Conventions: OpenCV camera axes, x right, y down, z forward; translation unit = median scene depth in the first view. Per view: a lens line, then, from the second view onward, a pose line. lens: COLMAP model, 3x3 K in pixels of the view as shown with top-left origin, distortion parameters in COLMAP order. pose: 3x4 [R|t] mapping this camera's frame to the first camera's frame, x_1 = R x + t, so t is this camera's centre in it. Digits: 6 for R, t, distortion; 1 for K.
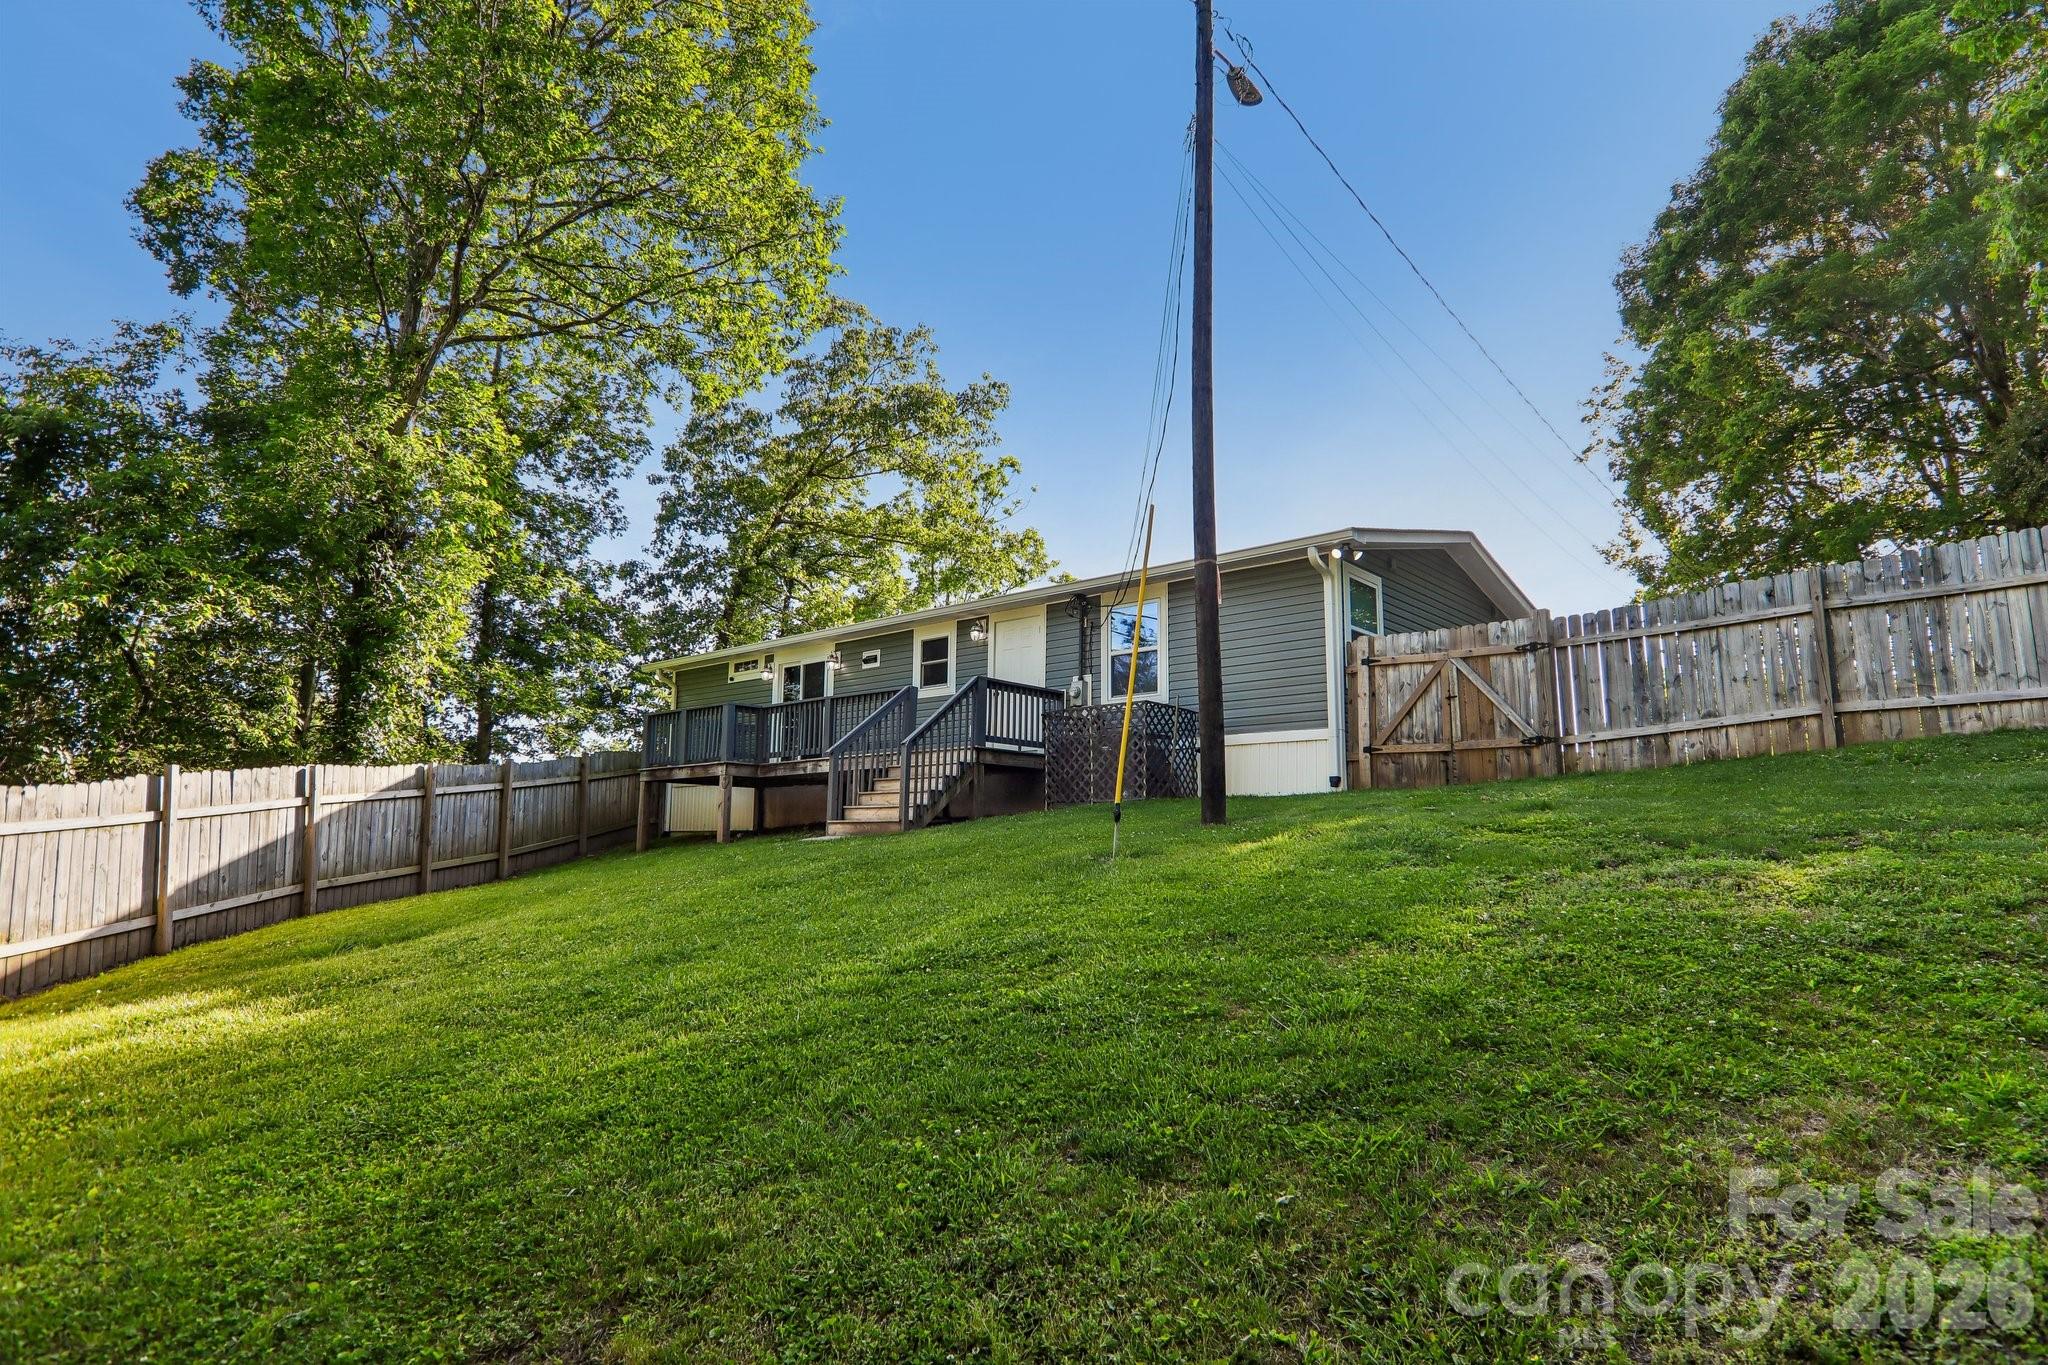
lens RADIAL K [[1140.7, 0, 1034.0], [0, 1140.7, 689.8], [0, 0, 1]] dist [-0.014128, -0.000092]
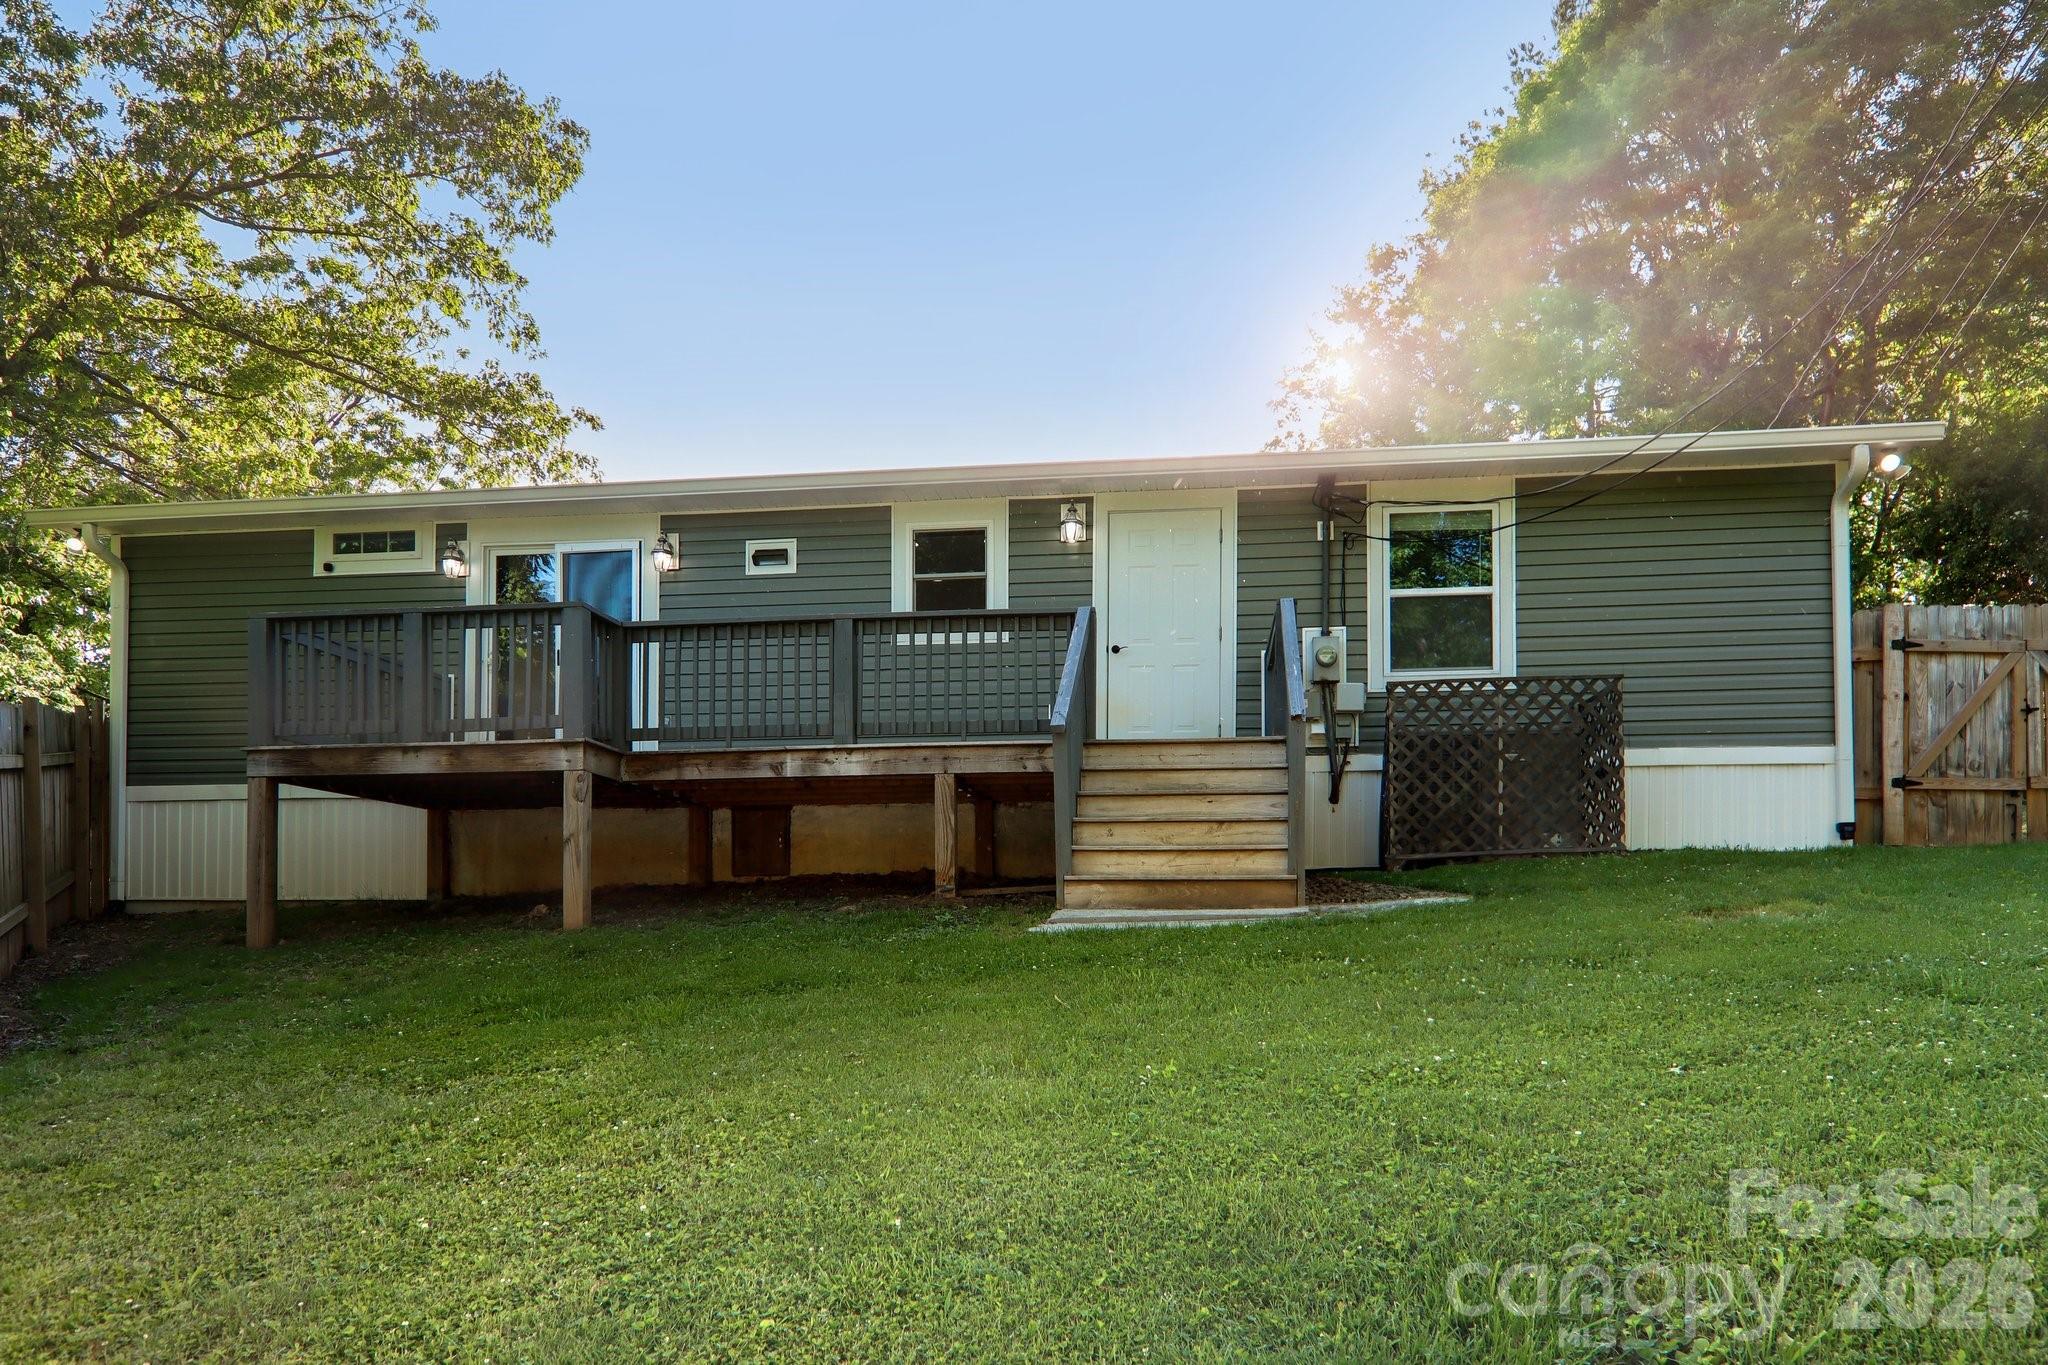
lens RADIAL K [[1402.1, 0, 999.1], [0, 1402.1, 934.9], [0, 0, 1]] dist [-0.000859, 0.000675]
pose [[0.836348, -0.001530, 0.548197, -0.376333], [-0.073445, 0.990668, 0.114815, 0.055767], [-0.543257, -0.136287, 0.828431, 0.402448]]
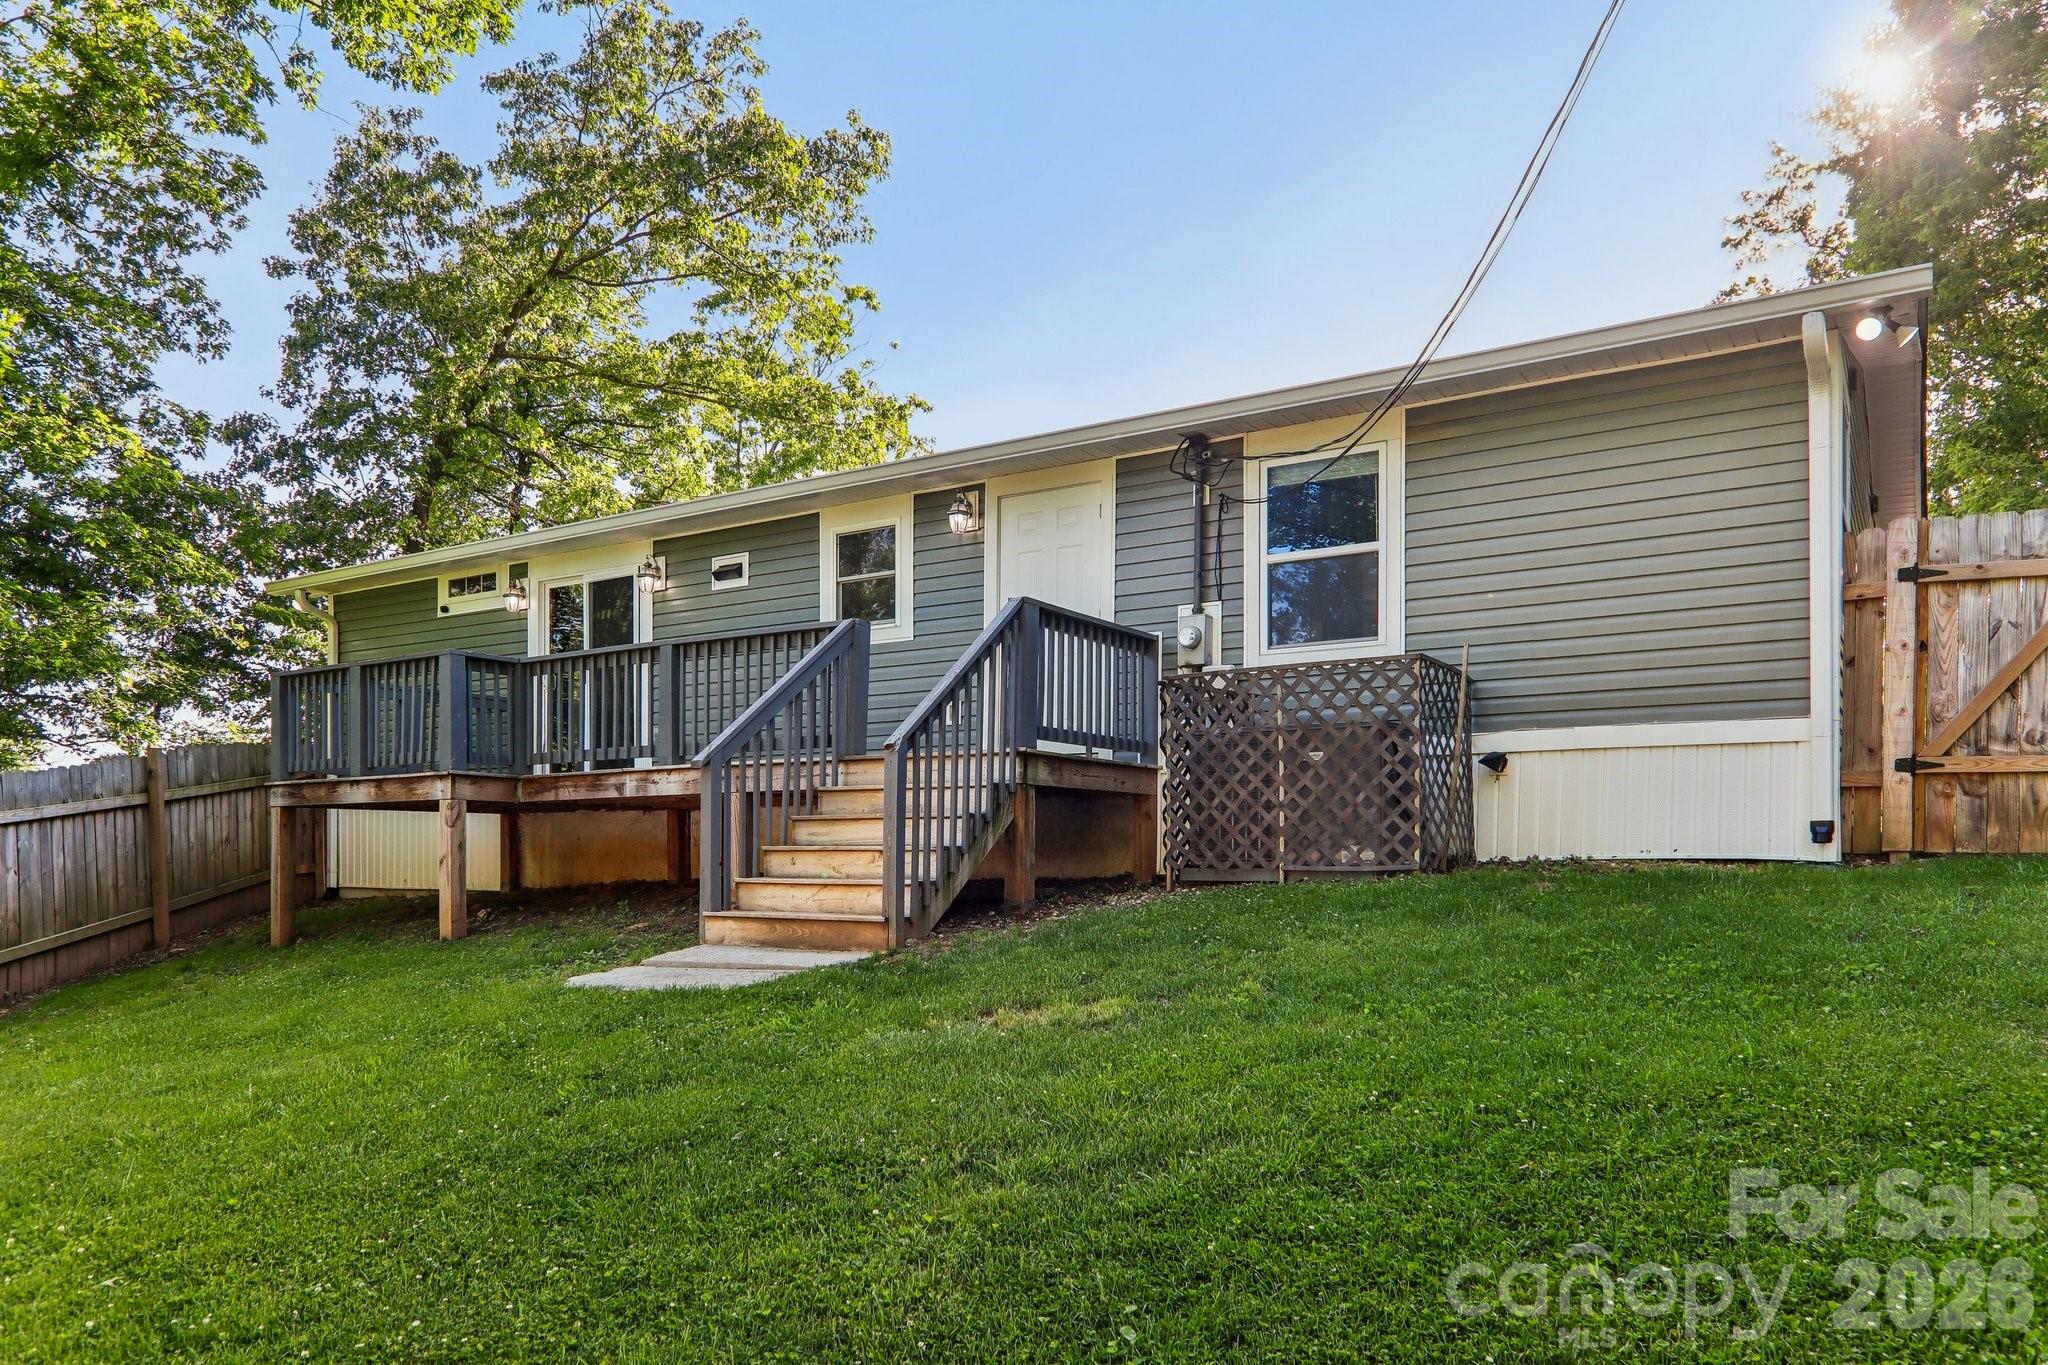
lens RADIAL K [[1402.1, 0, 1023.3], [0, 1402.1, 857.8], [0, 0, 1]] dist [-0.000859, 0.000675]
pose [[0.989237, -0.008319, 0.146084, -0.100235], [-0.013032, 0.989405, 0.144595, 0.007736], [-0.145739, -0.144943, 0.978648, 0.319611]]
